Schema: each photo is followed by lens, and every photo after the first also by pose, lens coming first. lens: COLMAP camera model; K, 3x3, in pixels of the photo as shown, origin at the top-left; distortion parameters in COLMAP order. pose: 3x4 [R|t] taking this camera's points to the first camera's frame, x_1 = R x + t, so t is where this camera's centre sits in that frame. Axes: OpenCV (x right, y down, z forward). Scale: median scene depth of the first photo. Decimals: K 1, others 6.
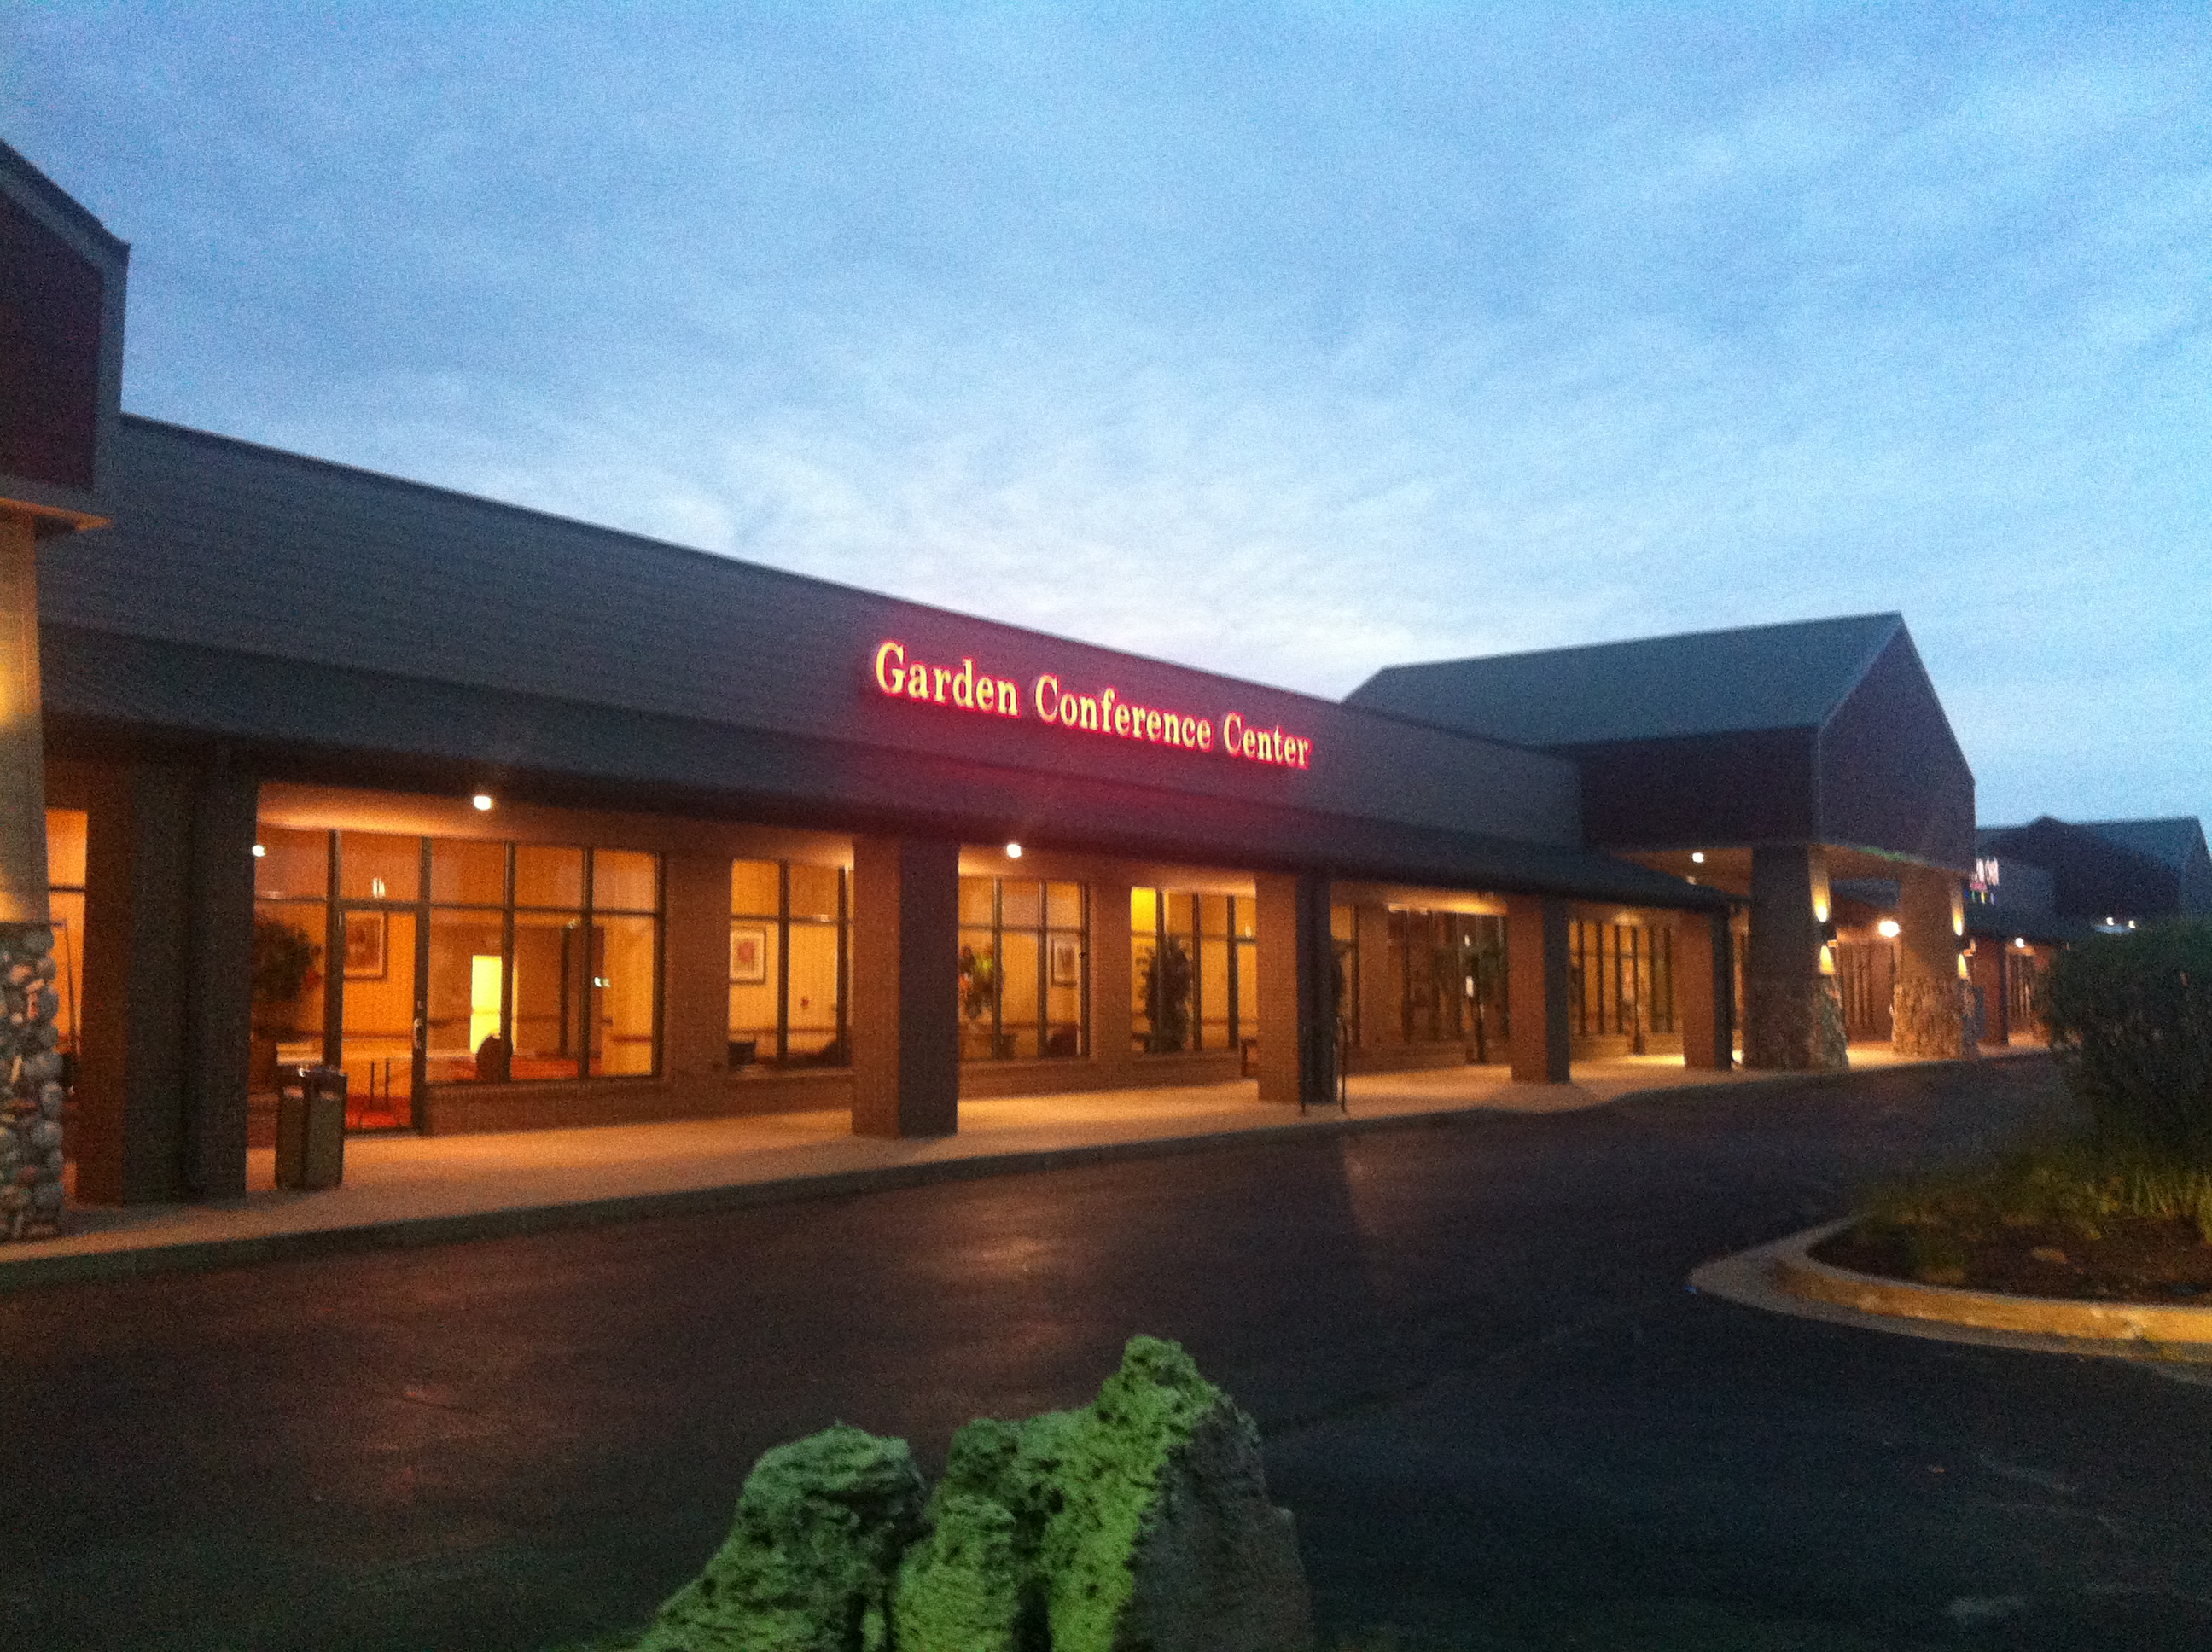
lens RADIAL K [[2182.9, 0, 1106.0], [0, 2182.9, 826.0], [0, 0, 1]] dist [0.116123, -0.353568]
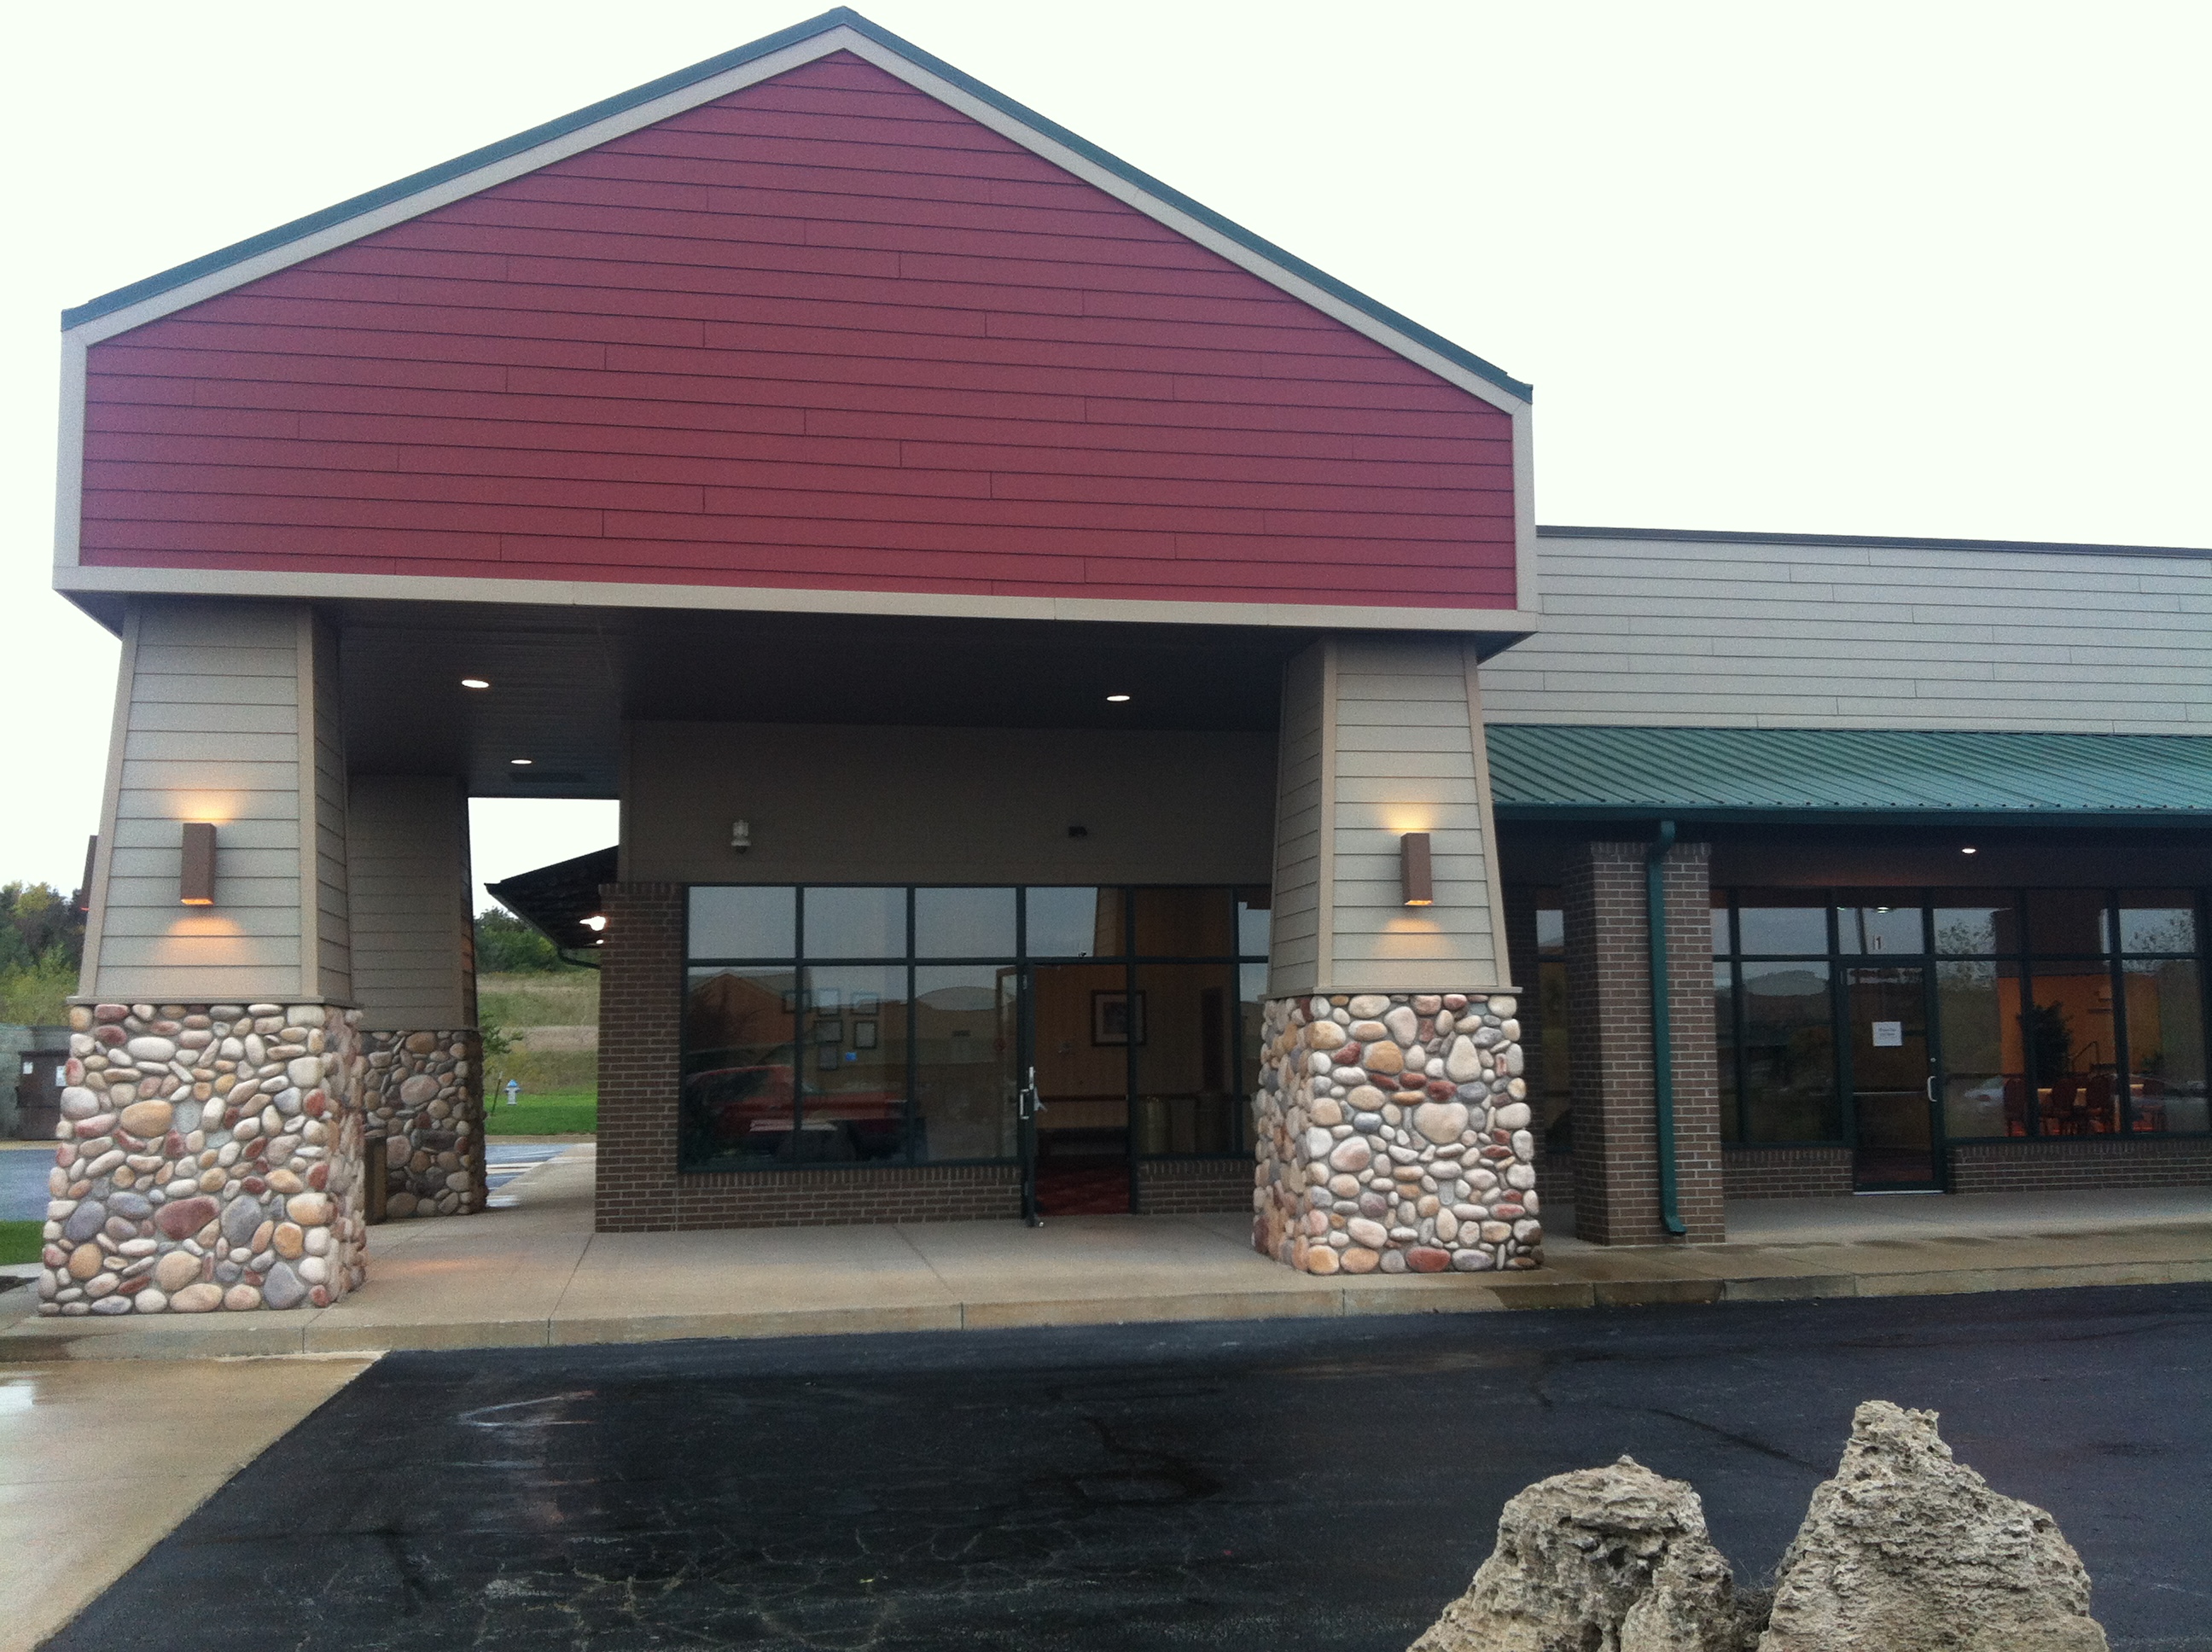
lens RADIAL K [[2182.9, 0, 1106.0], [0, 2182.9, 826.0], [0, 0, 1]] dist [0.116123, -0.353568]
pose [[0.711555, -0.081266, -0.697915, 0.456815], [0.061165, 0.996682, -0.053695, 0.022160], [0.699963, -0.004481, 0.714165, 0.114843]]
